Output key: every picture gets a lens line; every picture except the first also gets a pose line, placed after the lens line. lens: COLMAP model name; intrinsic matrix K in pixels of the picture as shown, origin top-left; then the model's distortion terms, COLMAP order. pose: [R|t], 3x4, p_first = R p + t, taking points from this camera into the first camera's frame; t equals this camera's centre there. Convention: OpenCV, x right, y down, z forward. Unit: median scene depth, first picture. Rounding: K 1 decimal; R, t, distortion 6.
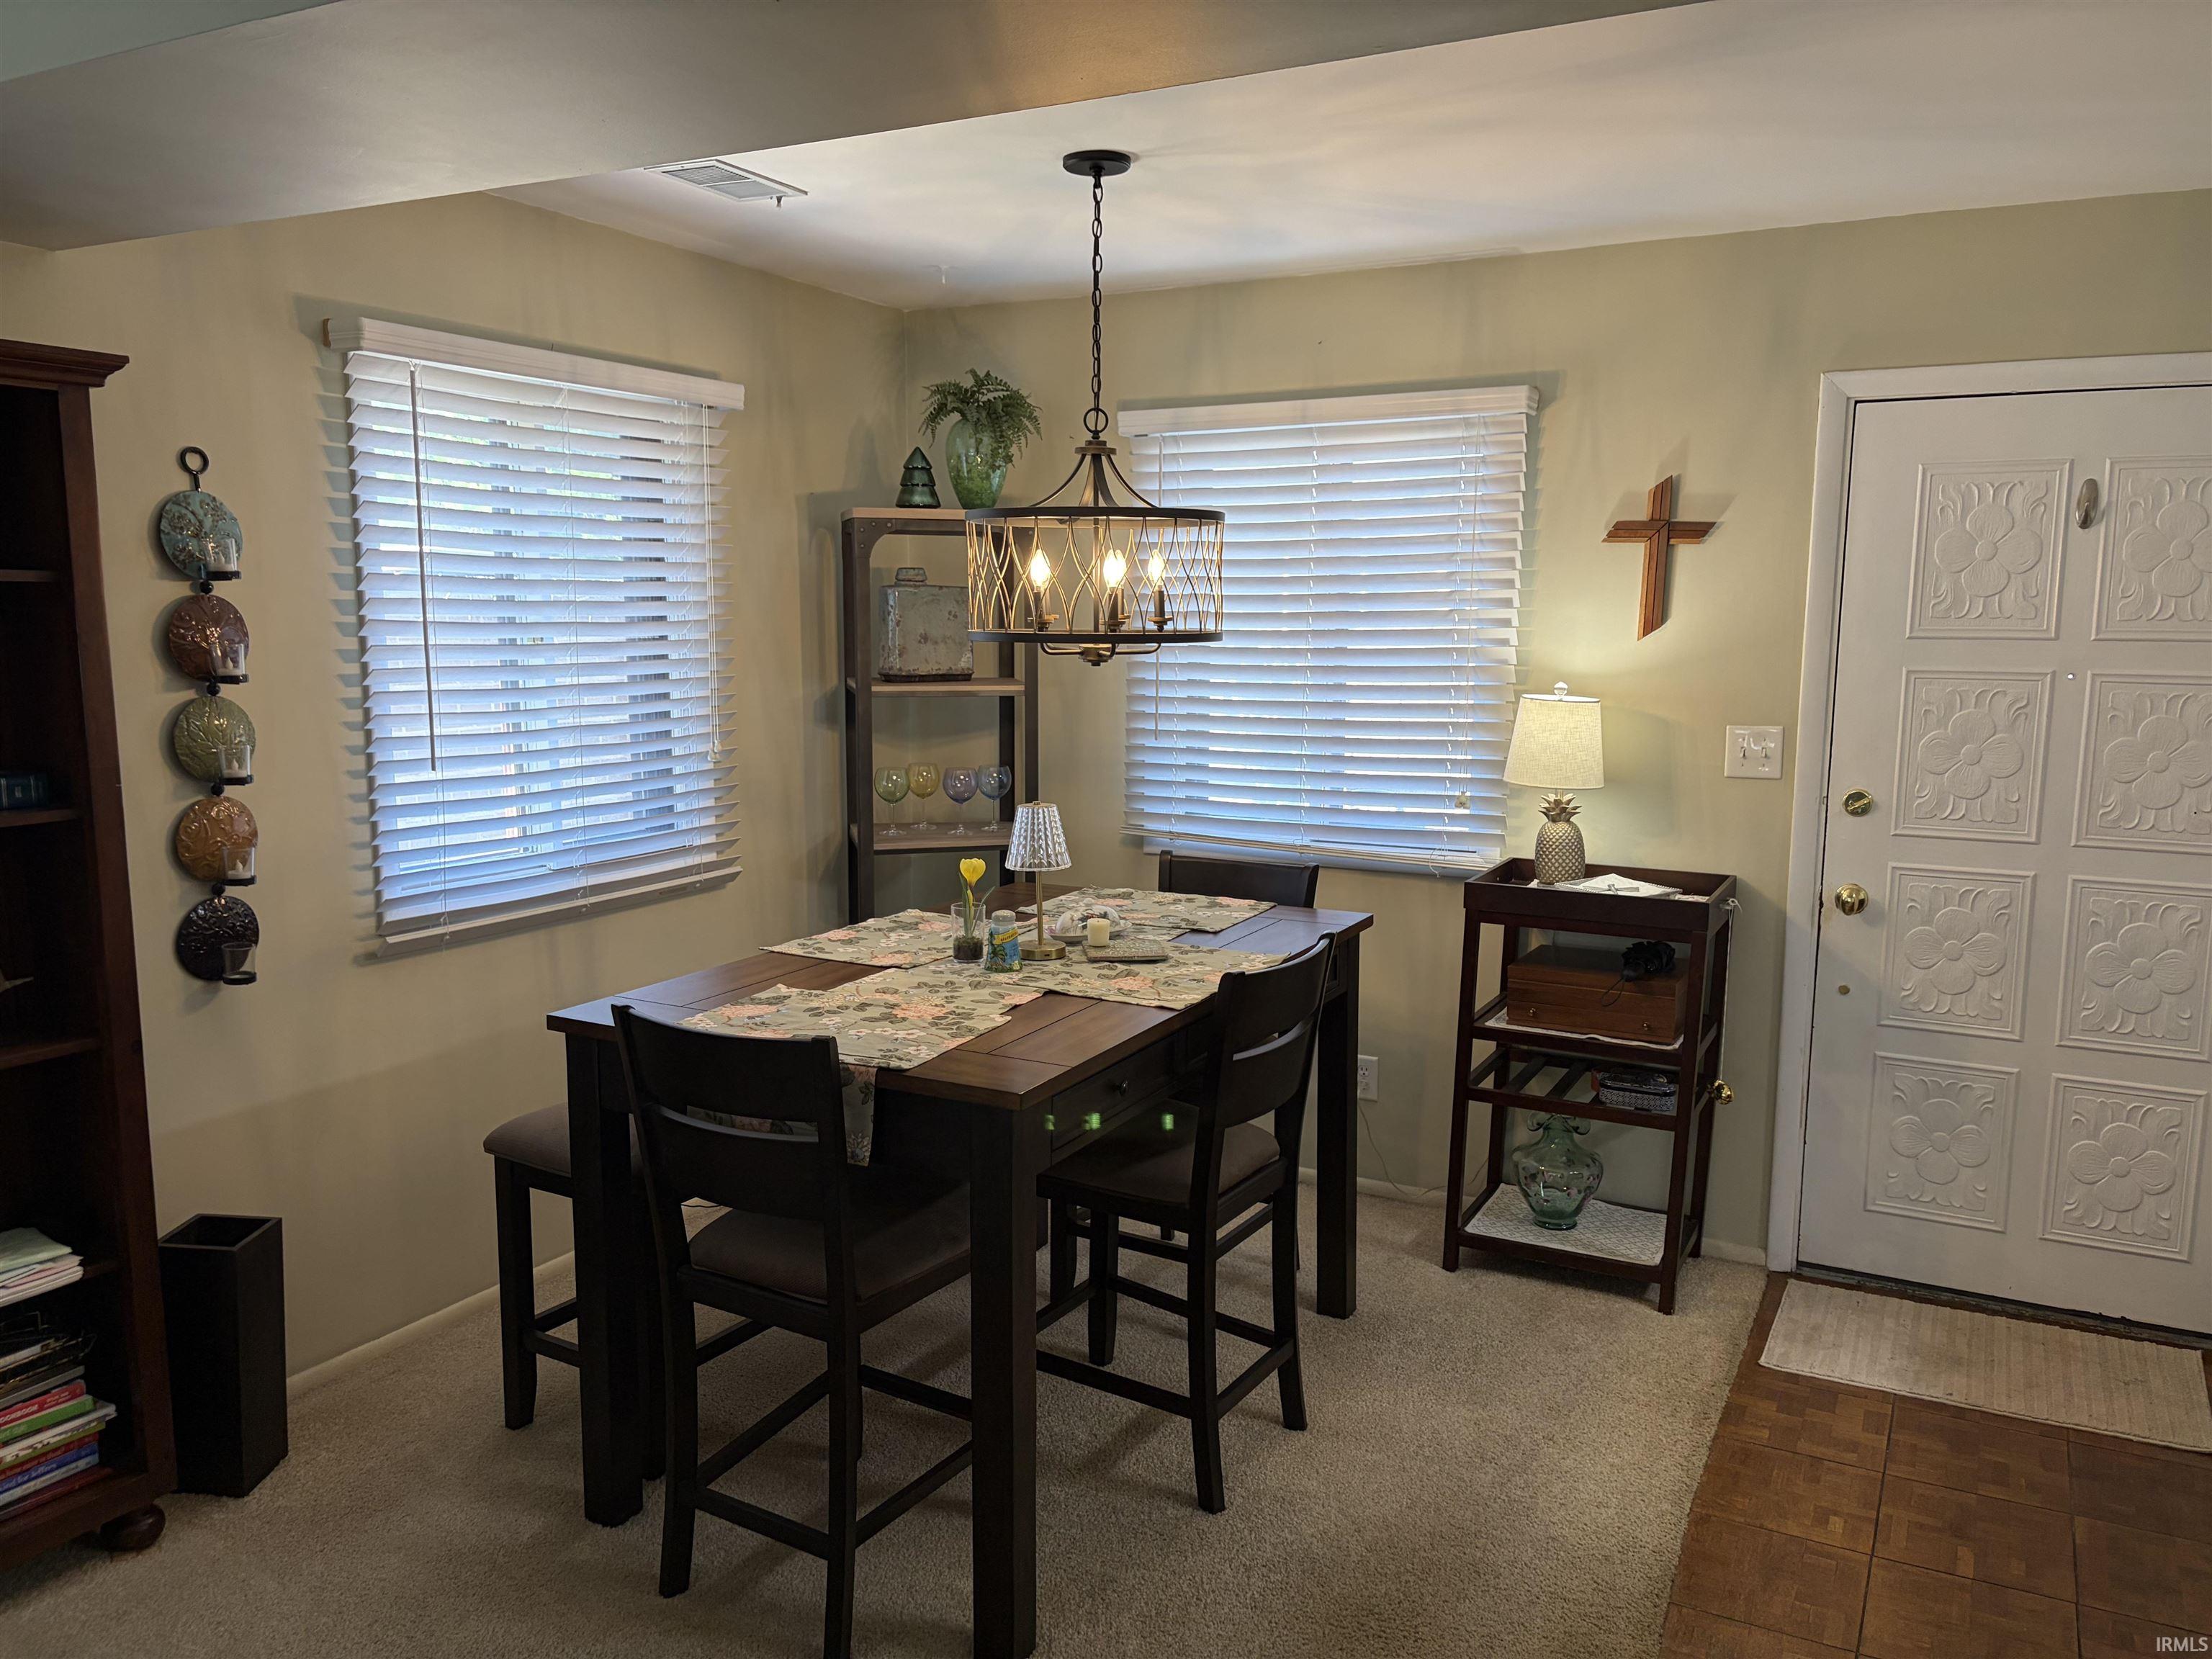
lens RADIAL K [[1669.0, 0, 1103.0], [0, 1669.0, 832.5], [0, 0, 1]] dist [0.032779, -0.014302]
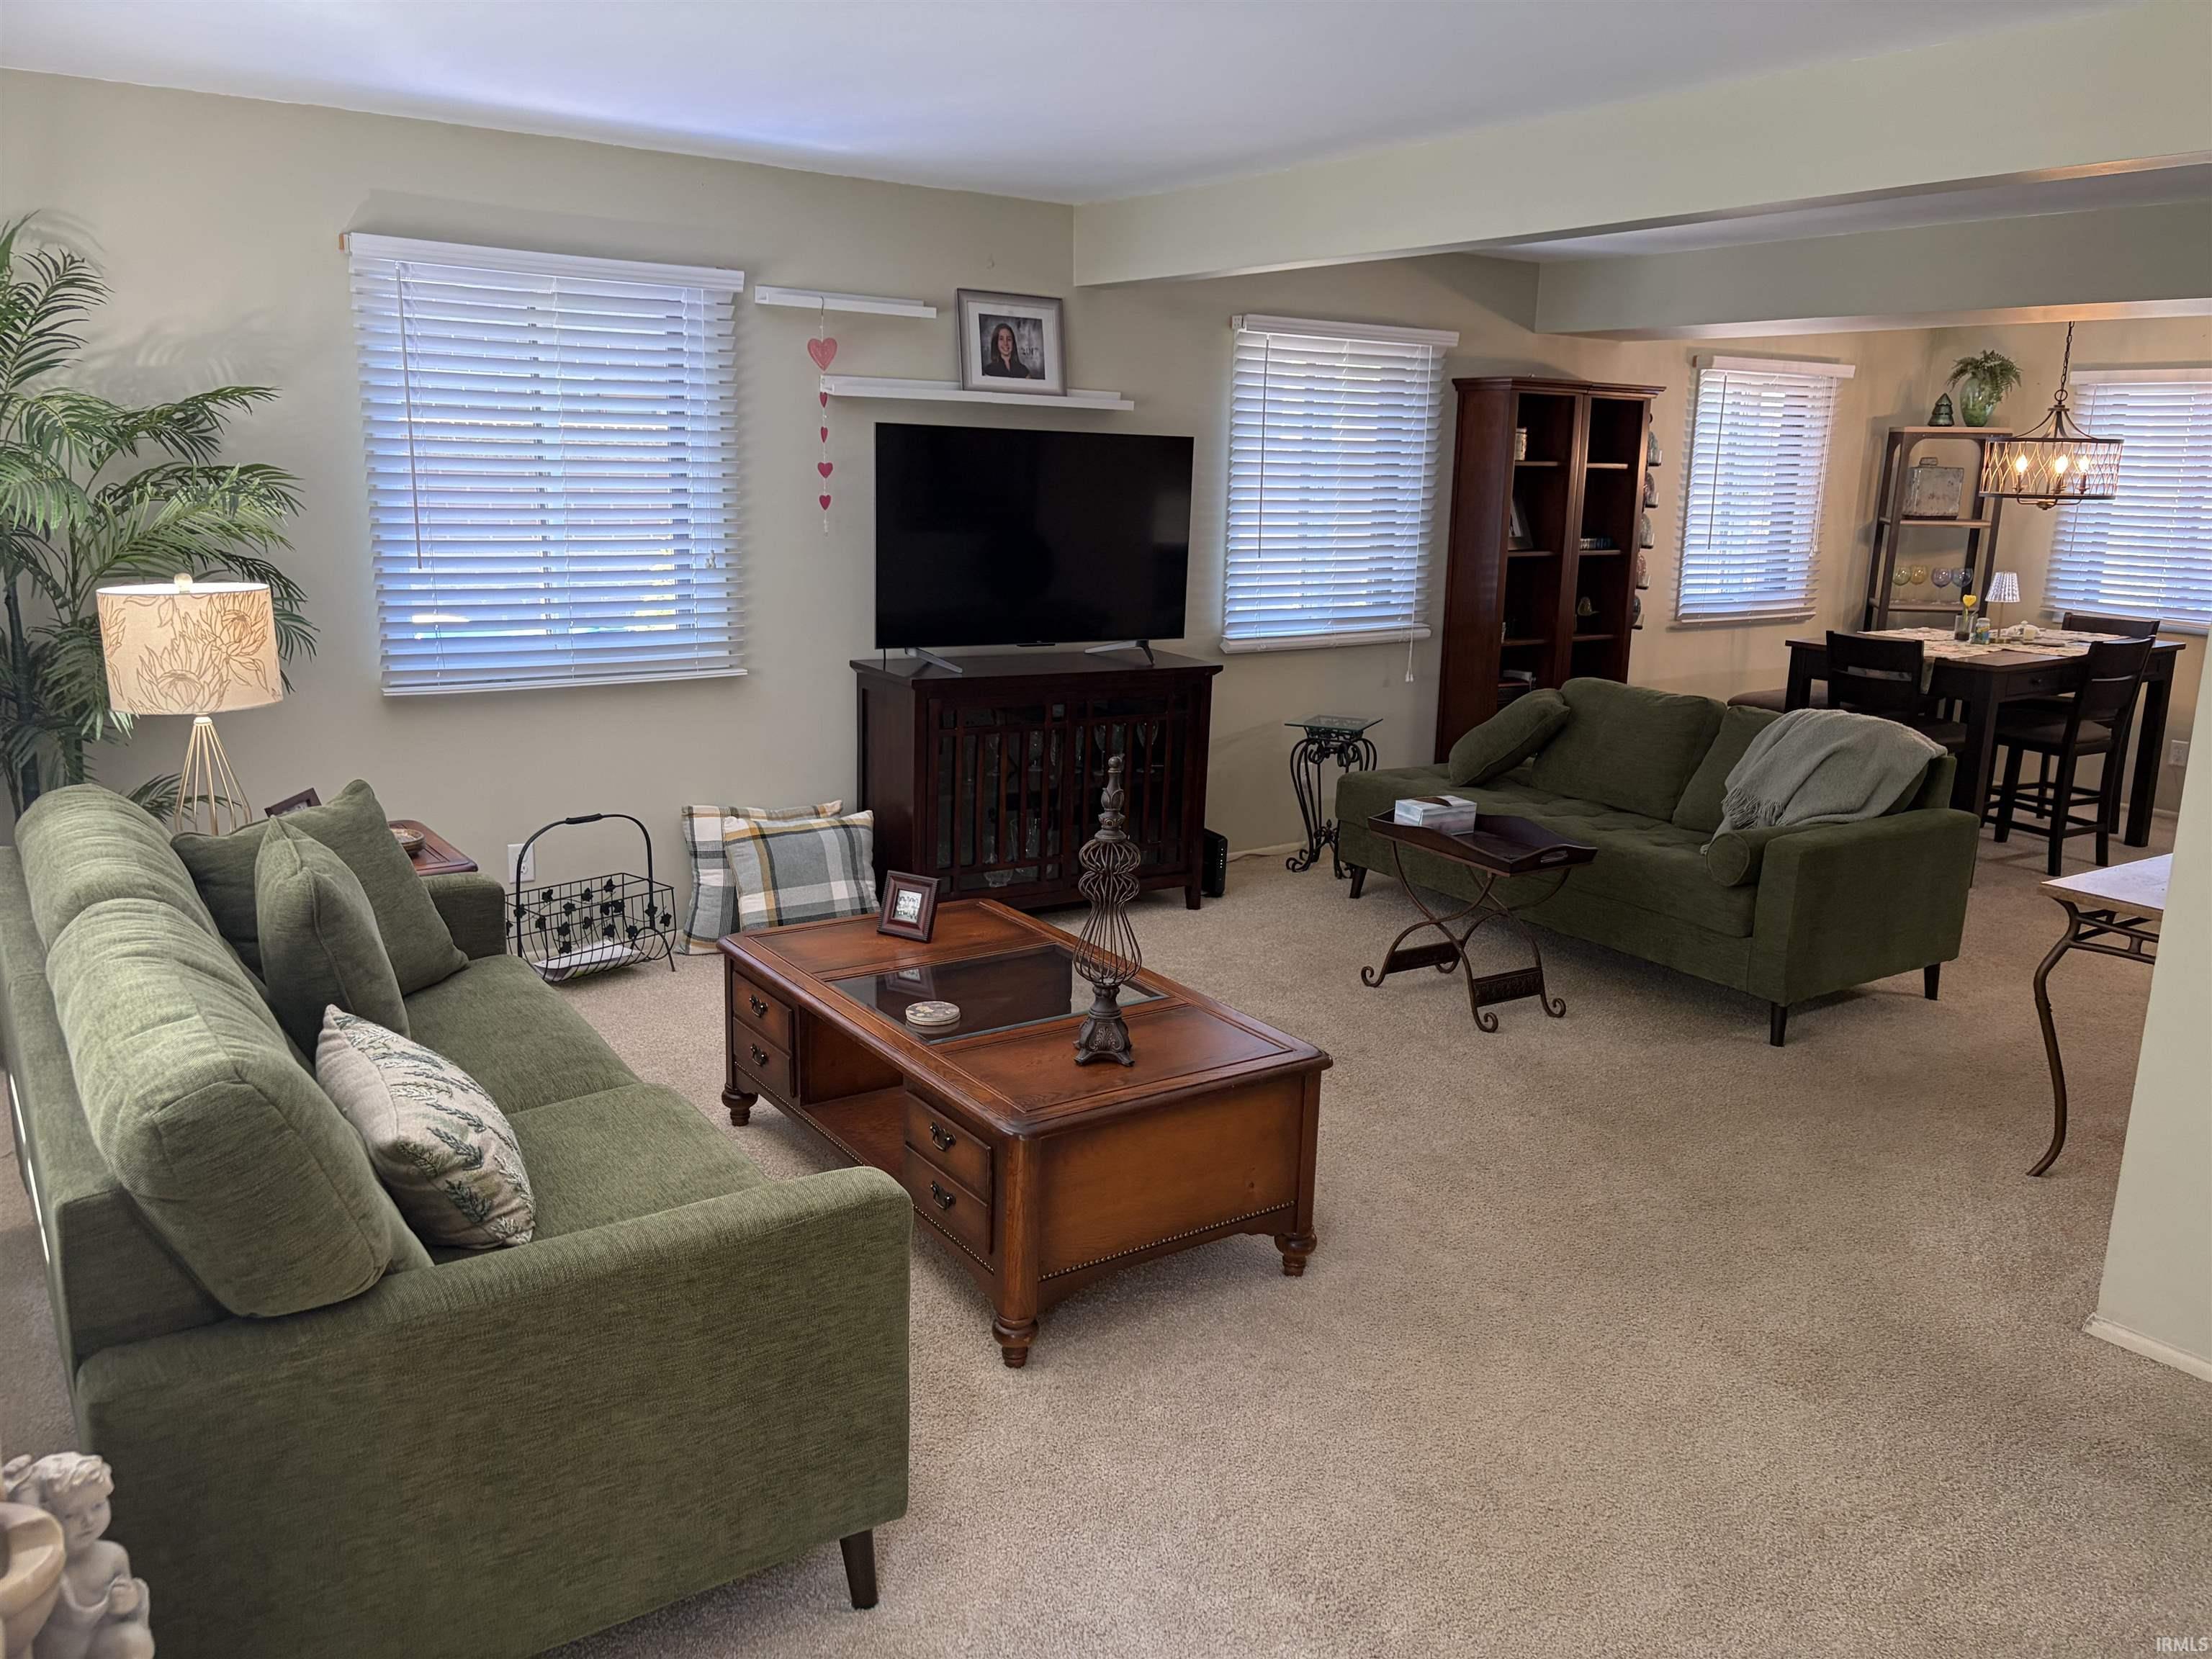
lens RADIAL K [[1669.0, 0, 1105.9], [0, 1669.0, 829.9], [0, 0, 1]] dist [0.032779, -0.014302]
pose [[0.887468, 0.114079, -0.446526, -0.046817], [-0.077162, 0.991984, 0.100074, 0.142143], [0.454363, -0.054357, 0.889157, -1.153087]]
